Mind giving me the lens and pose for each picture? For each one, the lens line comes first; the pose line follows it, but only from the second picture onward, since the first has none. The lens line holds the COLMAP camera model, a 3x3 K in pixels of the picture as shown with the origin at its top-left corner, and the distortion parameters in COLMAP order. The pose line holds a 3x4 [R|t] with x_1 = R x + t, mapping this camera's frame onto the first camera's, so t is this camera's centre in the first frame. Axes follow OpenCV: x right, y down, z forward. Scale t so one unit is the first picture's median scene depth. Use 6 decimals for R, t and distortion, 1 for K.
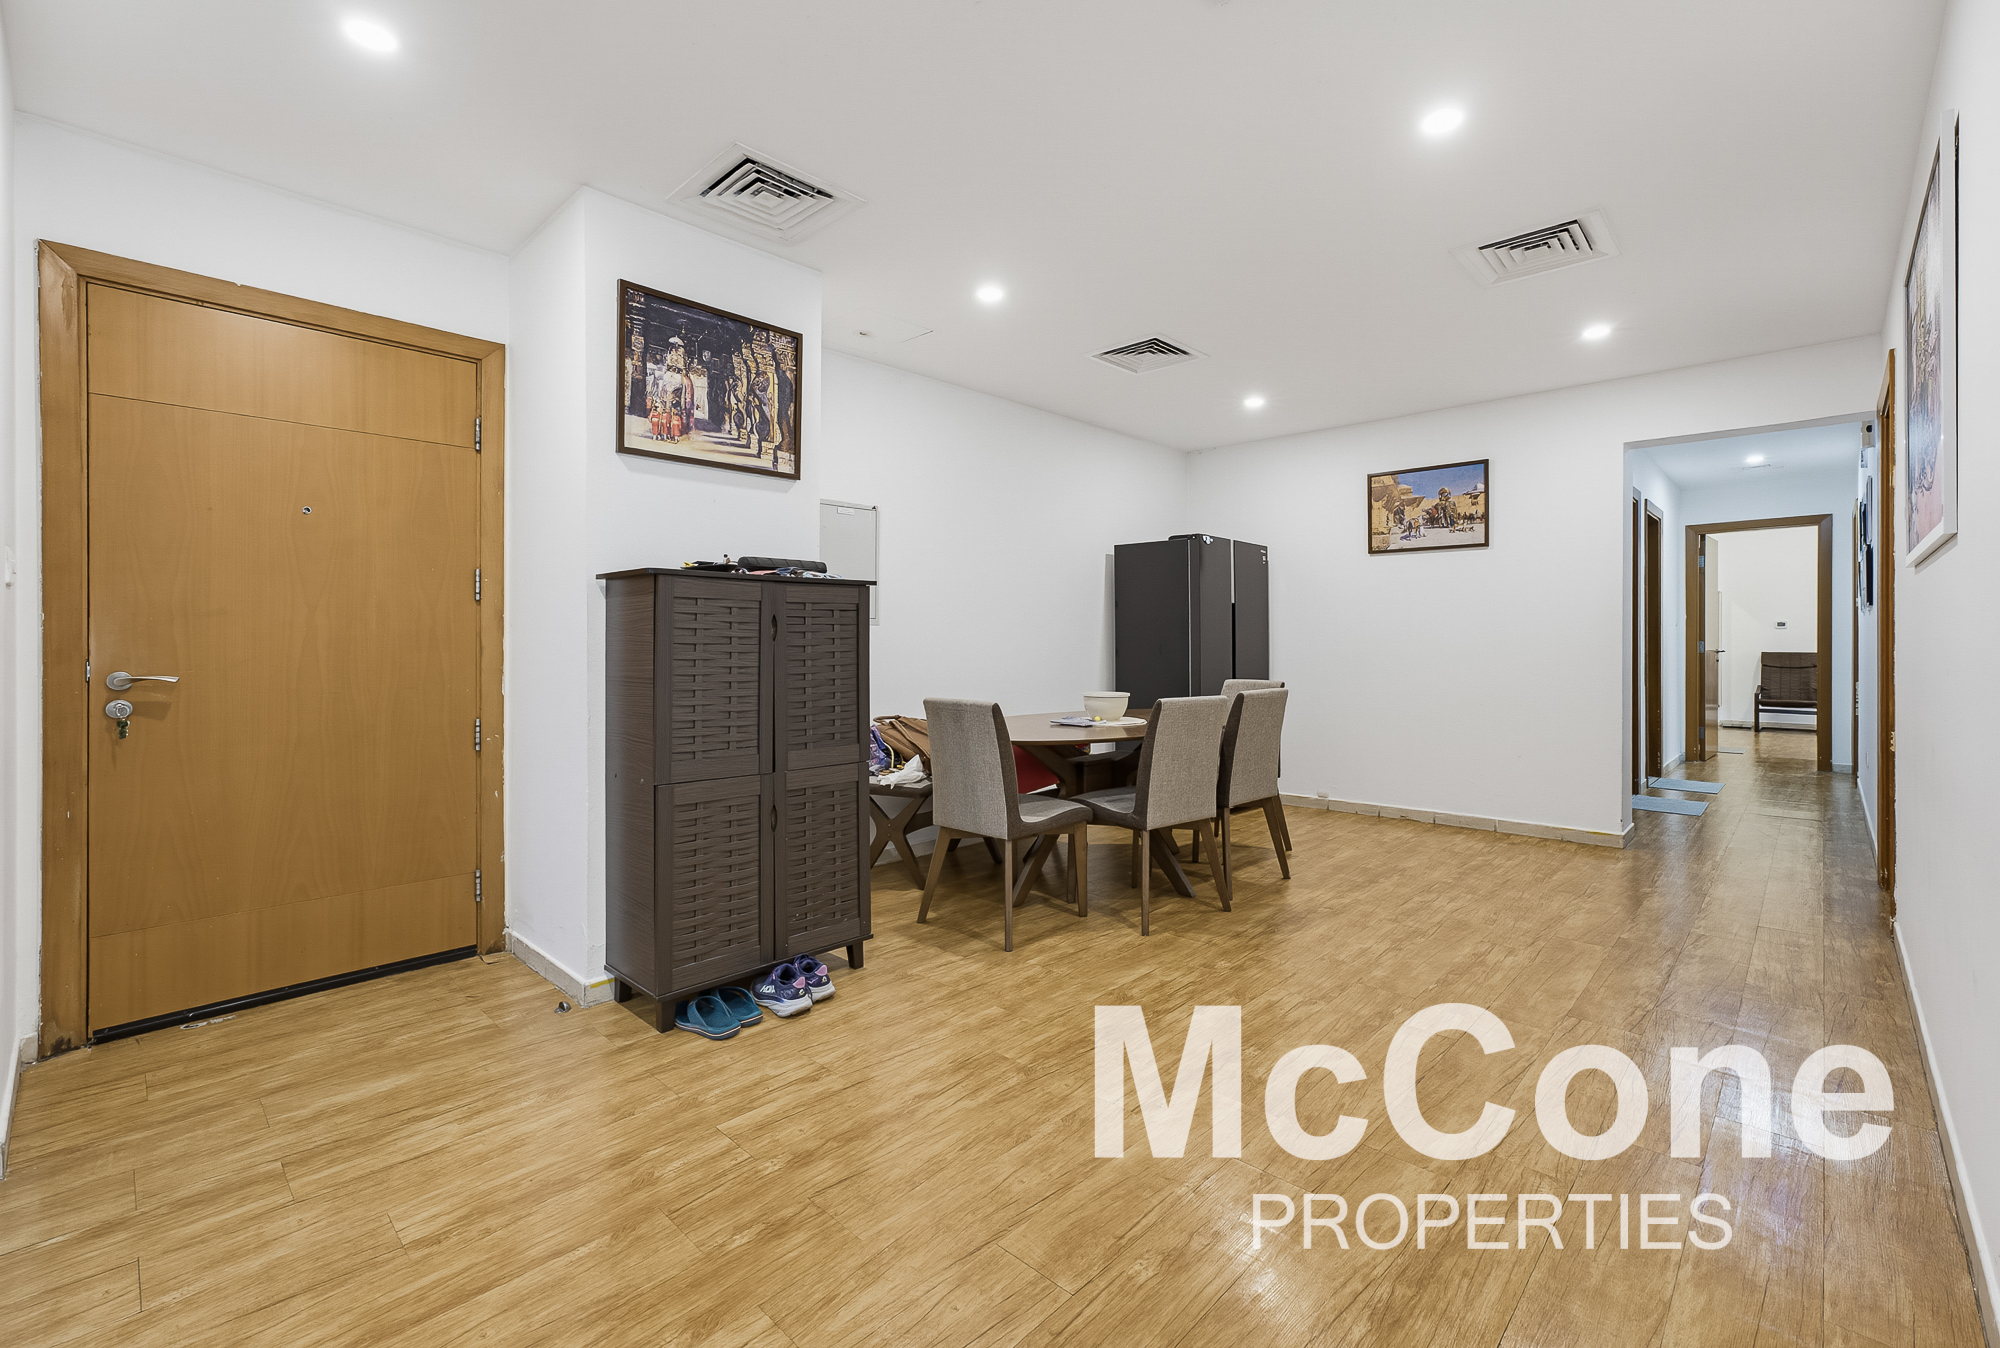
lens RADIAL K [[832.8, 0, 1005.6], [0, 832.8, 643.9], [0, 0, 1]] dist [0.000153, 0.000174]
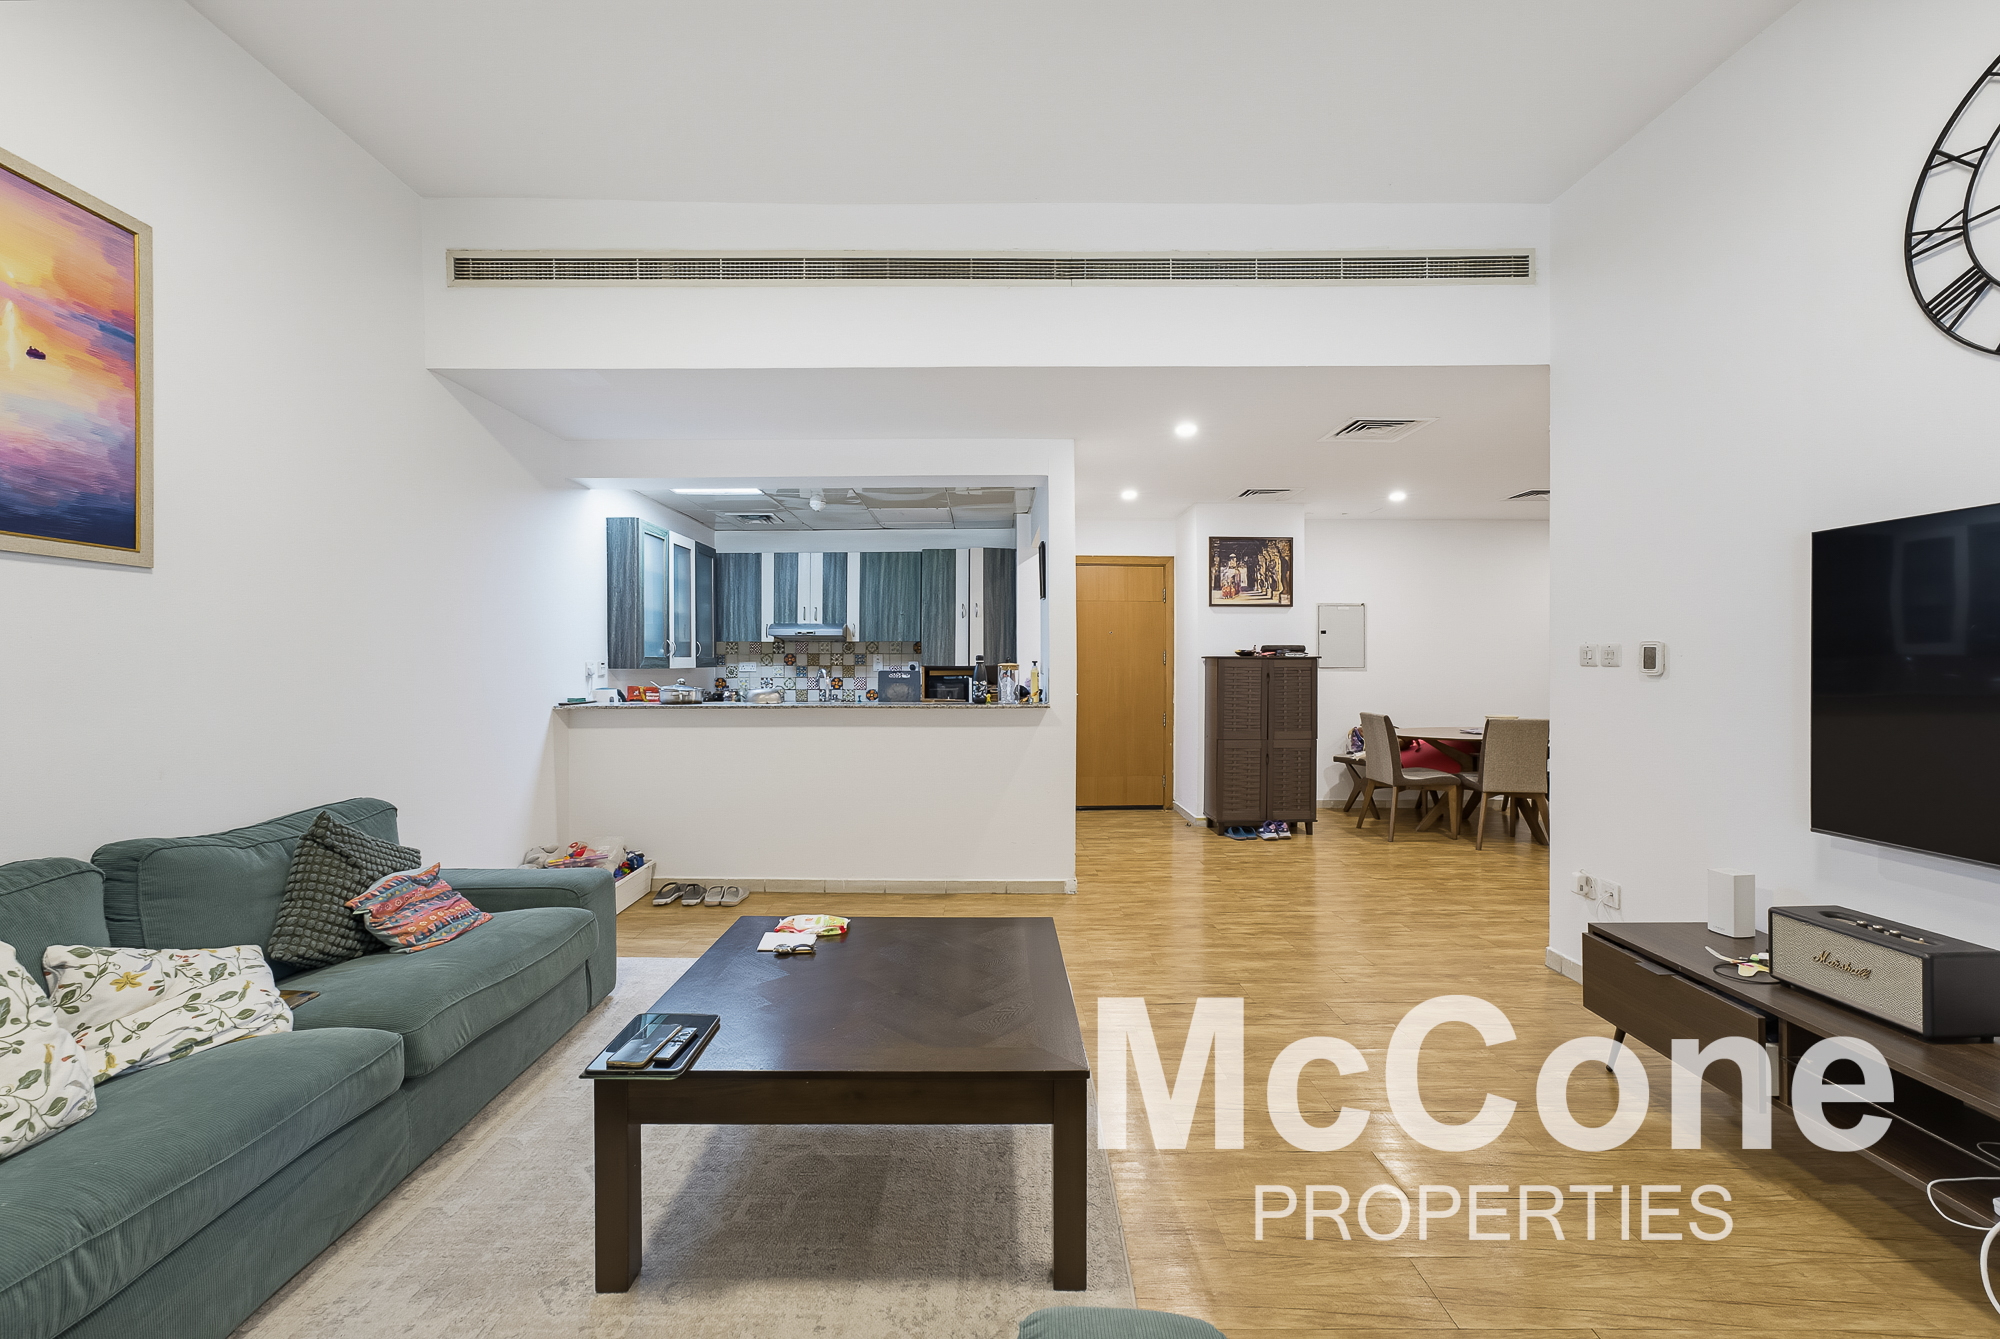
lens RADIAL K [[832.8, 0, 995.0], [0, 832.8, 675.1], [0, 0, 1]] dist [0.000153, 0.000174]
pose [[0.686865, -0.003854, -0.726775, 0.818700], [0.004508, 0.999989, -0.001042, -0.027416], [0.726772, -0.002561, 0.686875, -1.059735]]
